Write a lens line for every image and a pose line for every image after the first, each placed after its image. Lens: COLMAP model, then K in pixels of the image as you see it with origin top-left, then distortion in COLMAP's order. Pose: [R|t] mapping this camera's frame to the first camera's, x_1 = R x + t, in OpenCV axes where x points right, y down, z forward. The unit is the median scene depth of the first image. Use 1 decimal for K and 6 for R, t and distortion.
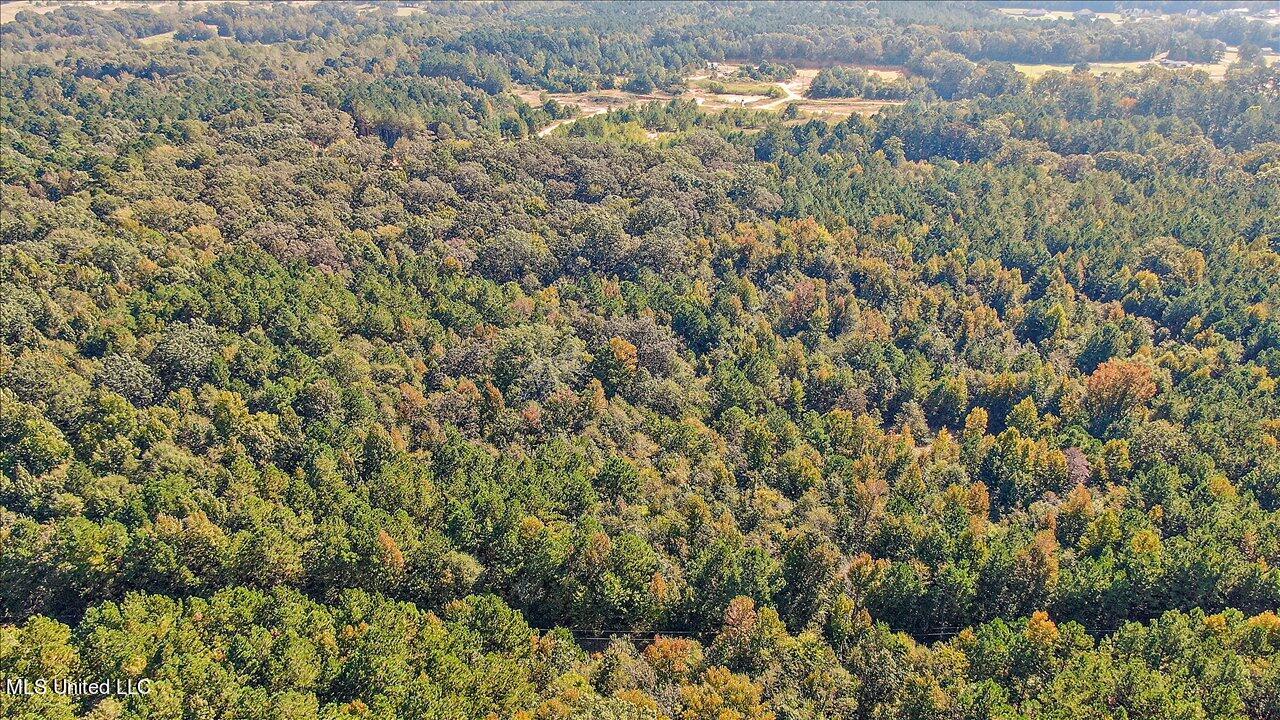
lens RADIAL K [[935.4, 0, 638.3], [0, 935.4, 362.9], [0, 0, 1]] dist [-0.020543, 0.011395]
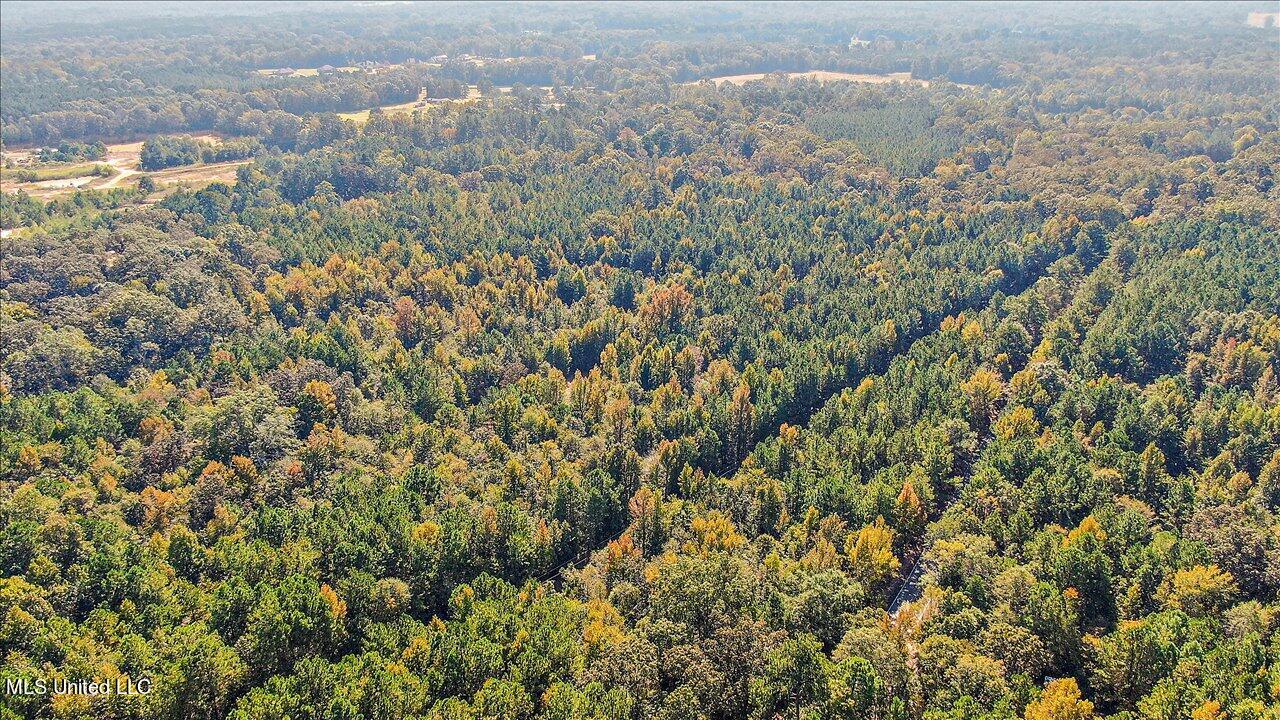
lens RADIAL K [[935.4, 0, 643.3], [0, 935.4, 358.8], [0, 0, 1]] dist [-0.020543, 0.011395]
pose [[0.687357, -0.275902, 0.671876, -0.158652], [0.320006, 0.945458, 0.060868, 0.001540], [-0.652025, 0.173166, 0.738158, 0.002990]]
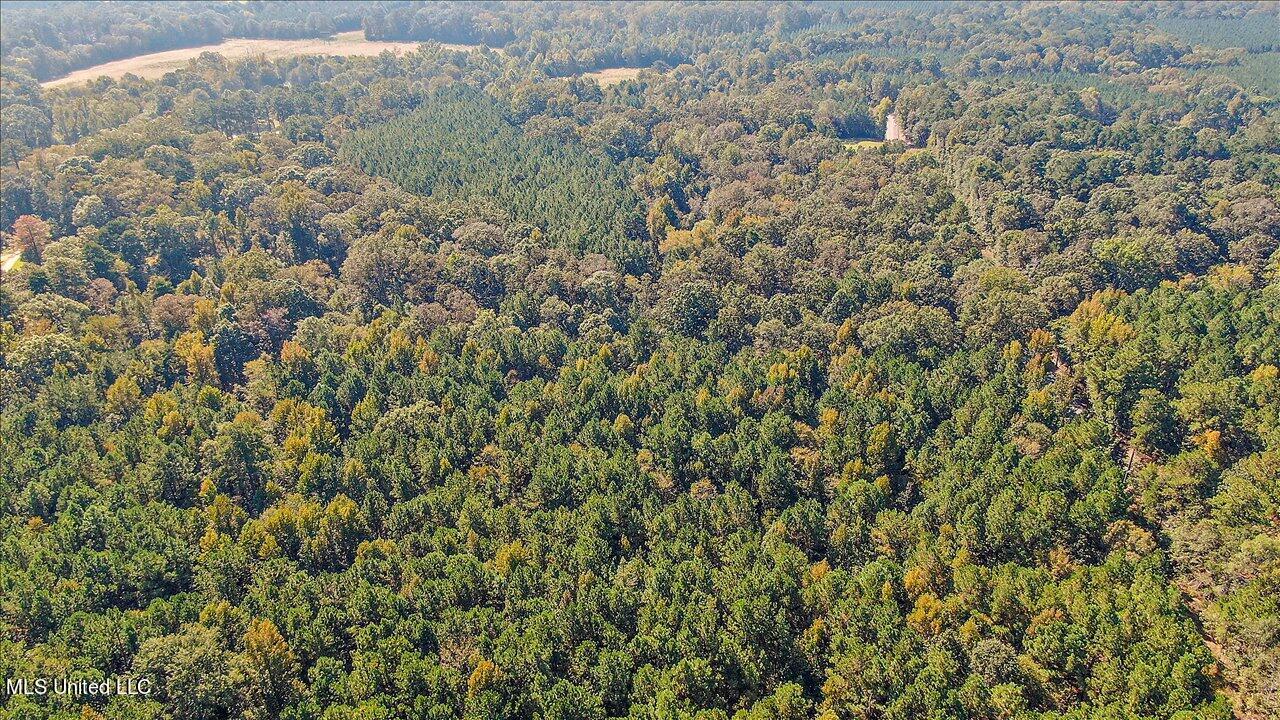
lens RADIAL K [[935.4, 0, 631.0], [0, 935.4, 360.7], [0, 0, 1]] dist [-0.020543, 0.011395]
pose [[0.124165, -0.440126, 0.889310, 0.110944], [0.442026, 0.826939, 0.347543, -0.142103], [-0.888367, 0.349945, 0.297224, 0.279091]]
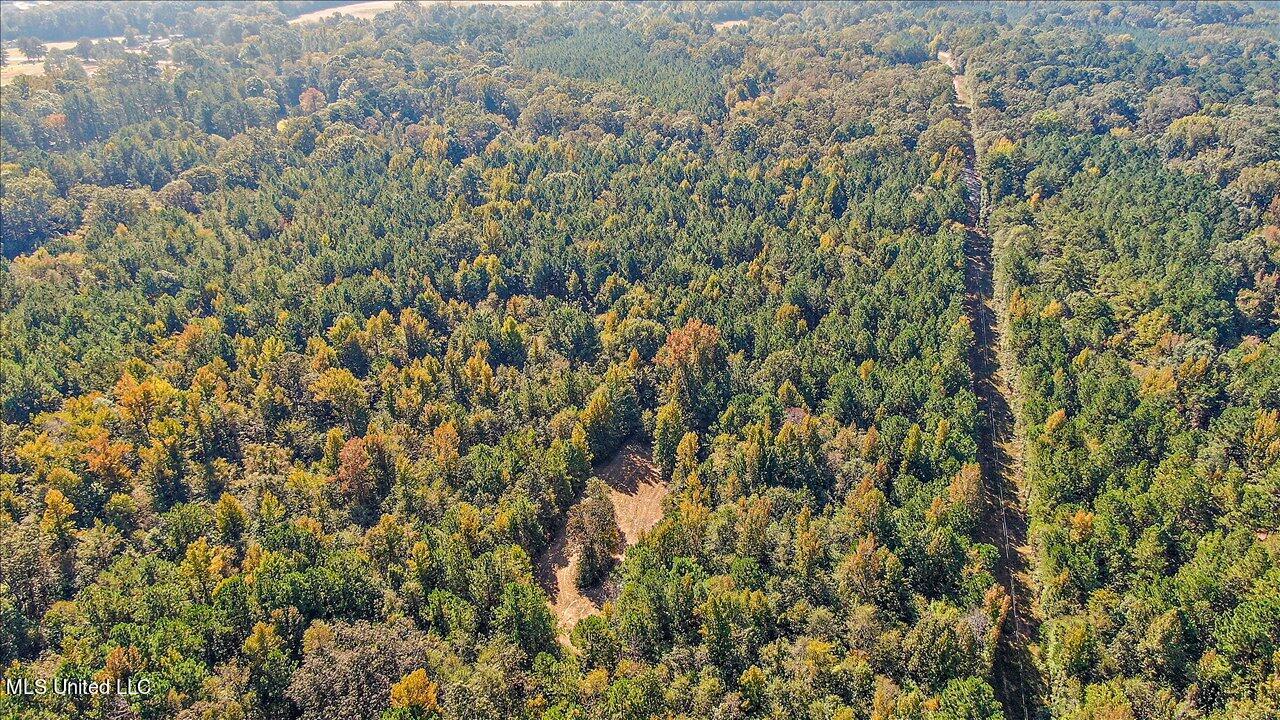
lens RADIAL K [[935.4, 0, 637.9], [0, 935.4, 352.6], [0, 0, 1]] dist [-0.020543, 0.011395]
pose [[0.264545, -0.437380, 0.859485, -0.131981], [0.432238, 0.850480, 0.299756, -0.104686], [-0.862082, 0.292204, 0.414042, 0.211172]]
